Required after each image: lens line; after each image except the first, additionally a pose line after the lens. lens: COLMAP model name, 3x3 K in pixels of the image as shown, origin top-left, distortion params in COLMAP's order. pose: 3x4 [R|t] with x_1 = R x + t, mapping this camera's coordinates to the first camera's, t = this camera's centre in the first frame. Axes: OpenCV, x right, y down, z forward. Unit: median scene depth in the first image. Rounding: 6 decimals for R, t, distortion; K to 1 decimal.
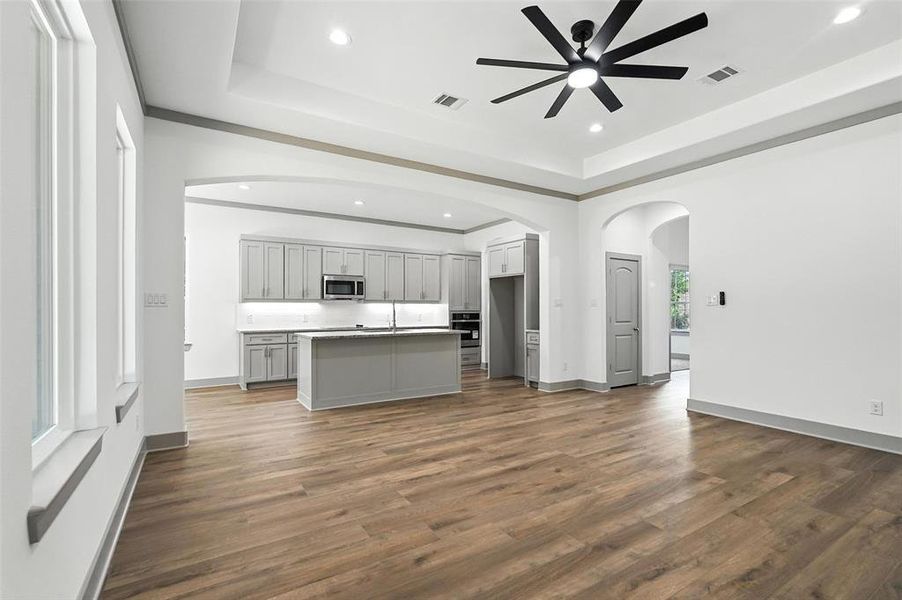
lens RADIAL K [[412.9, 0, 450.0], [0, 412.9, 307.4], [0, 0, 1]] dist [-0.003230, -0.000382]
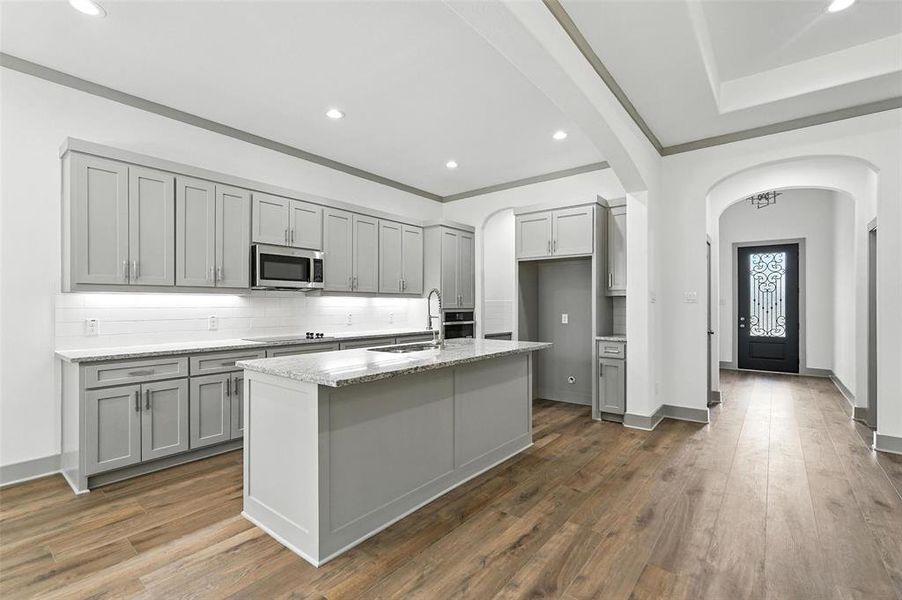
lens RADIAL K [[402.2, 0, 446.8], [0, 402.2, 304.4], [0, 0, 1]] dist [0.001644, 0.000998]
pose [[0.943306, 0.001267, 0.331923, -0.321470], [-0.002466, 0.999992, 0.003191, -0.001041], [-0.331916, -0.003828, 0.943301, 0.548276]]
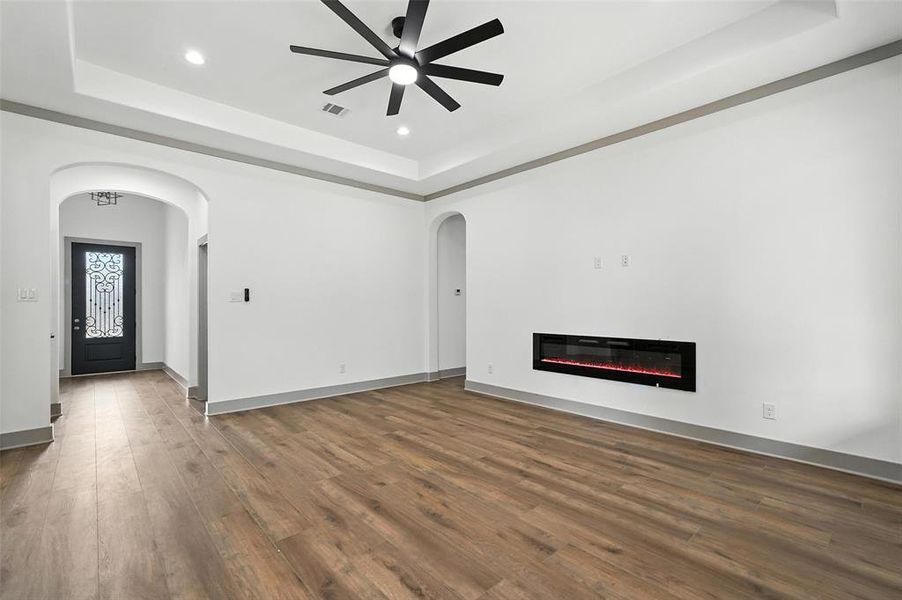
lens RADIAL K [[402.2, 0, 446.8], [0, 402.2, 304.4], [0, 0, 1]] dist [0.001644, 0.000998]
pose [[-0.173066, 0.005113, 0.984897, -0.362703], [-0.001022, 0.999985, -0.005371, 0.005406], [-0.984910, -0.001936, -0.173058, 0.583661]]
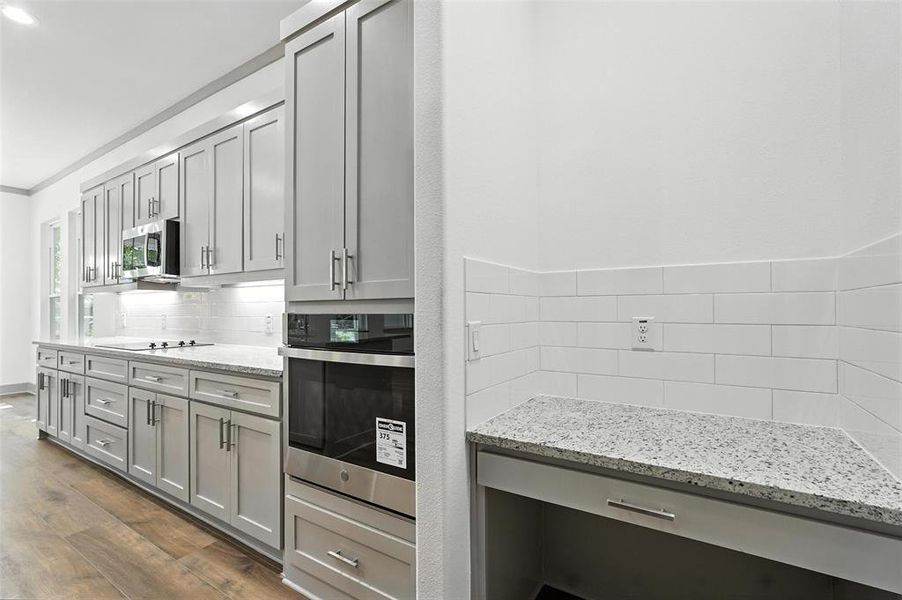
lens RADIAL K [[402.2, 0, 446.8], [0, 402.2, 304.4], [0, 0, 1]] dist [0.001644, 0.000998]
pose [[0.431843, -0.012154, -0.901867, 0.338348], [0.009581, 0.999915, -0.008887, 0.017500], [0.901898, -0.004803, 0.431923, 1.469997]]
